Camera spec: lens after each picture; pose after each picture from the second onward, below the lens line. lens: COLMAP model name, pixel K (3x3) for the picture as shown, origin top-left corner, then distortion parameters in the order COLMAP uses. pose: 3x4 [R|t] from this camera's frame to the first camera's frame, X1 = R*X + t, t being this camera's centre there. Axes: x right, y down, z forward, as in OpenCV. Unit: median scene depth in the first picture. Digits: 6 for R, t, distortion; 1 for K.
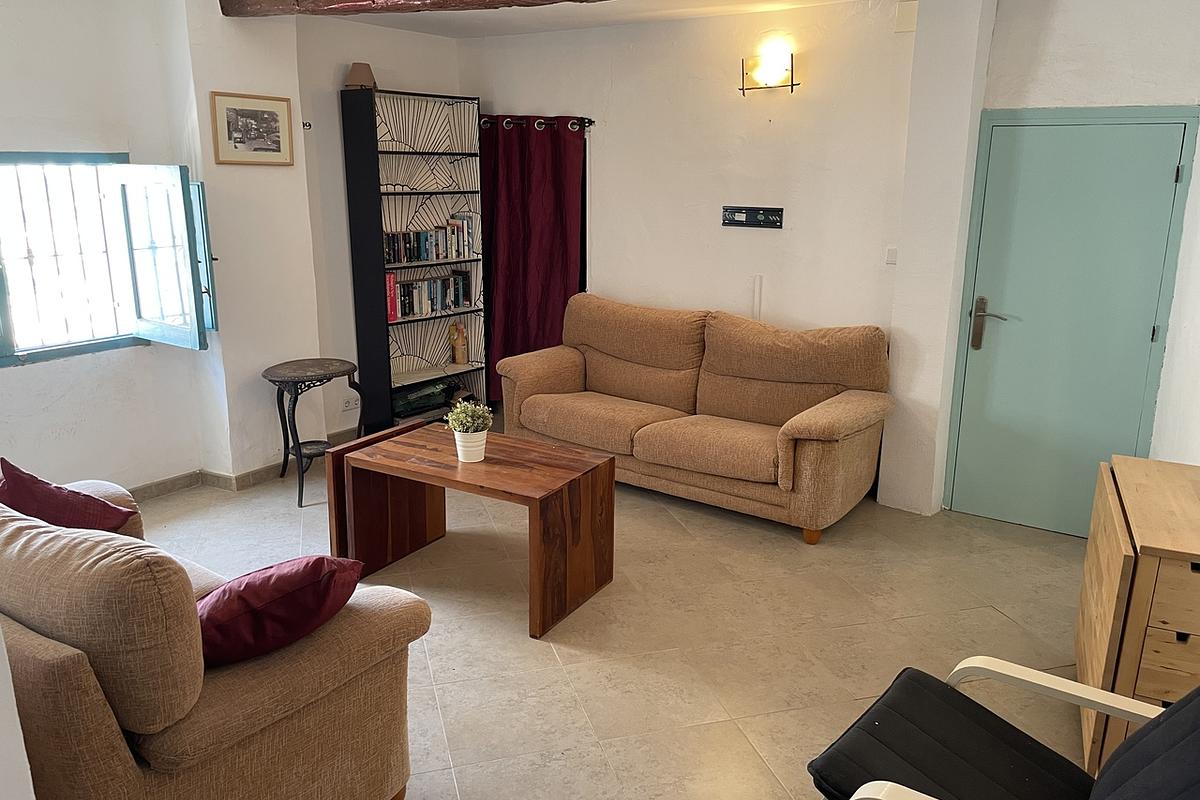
lens RADIAL K [[907.3, 0, 590.3], [0, 907.3, 398.5], [0, 0, 1]] dist [0.056961, -0.071845]
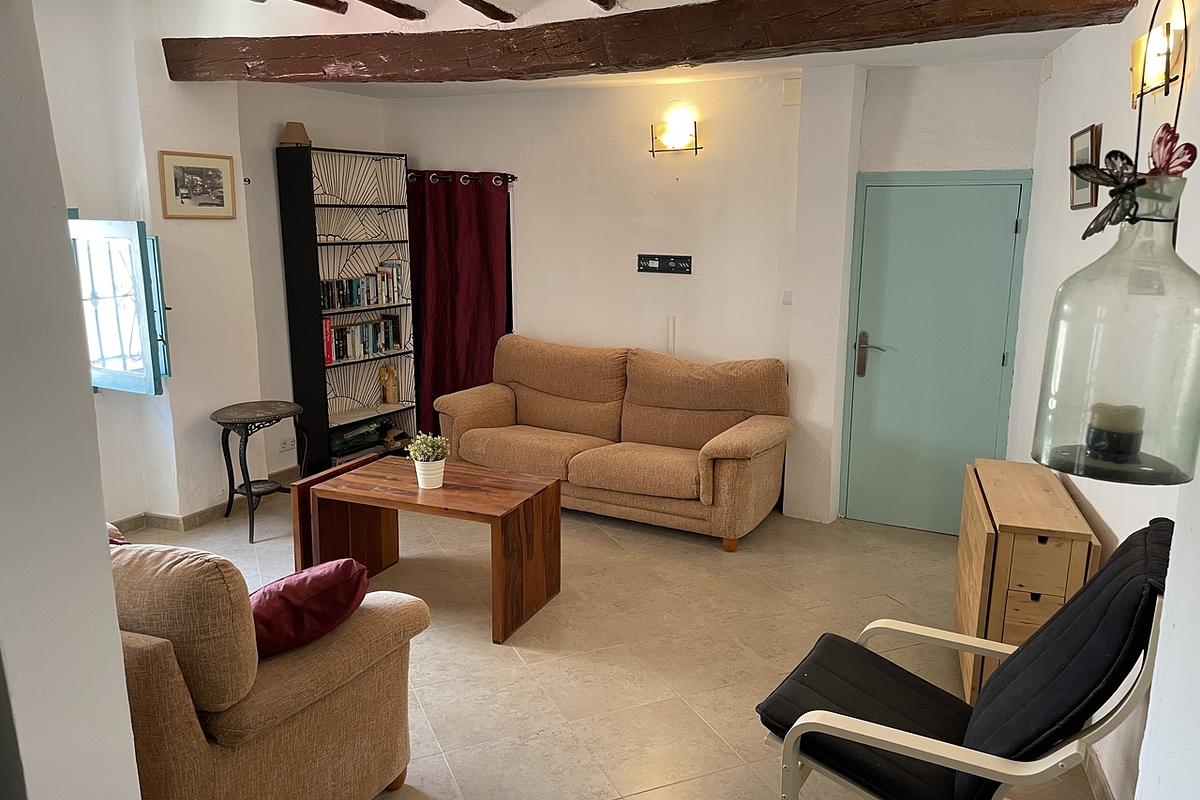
lens RADIAL K [[907.3, 0, 599.9], [0, 907.3, 405.0], [0, 0, 1]] dist [0.056961, -0.071845]
pose [[0.991384, -0.028710, 0.127802, -0.055188], [0.033541, 0.998796, -0.035810, 0.012700], [-0.126620, 0.039788, 0.991153, -0.101031]]
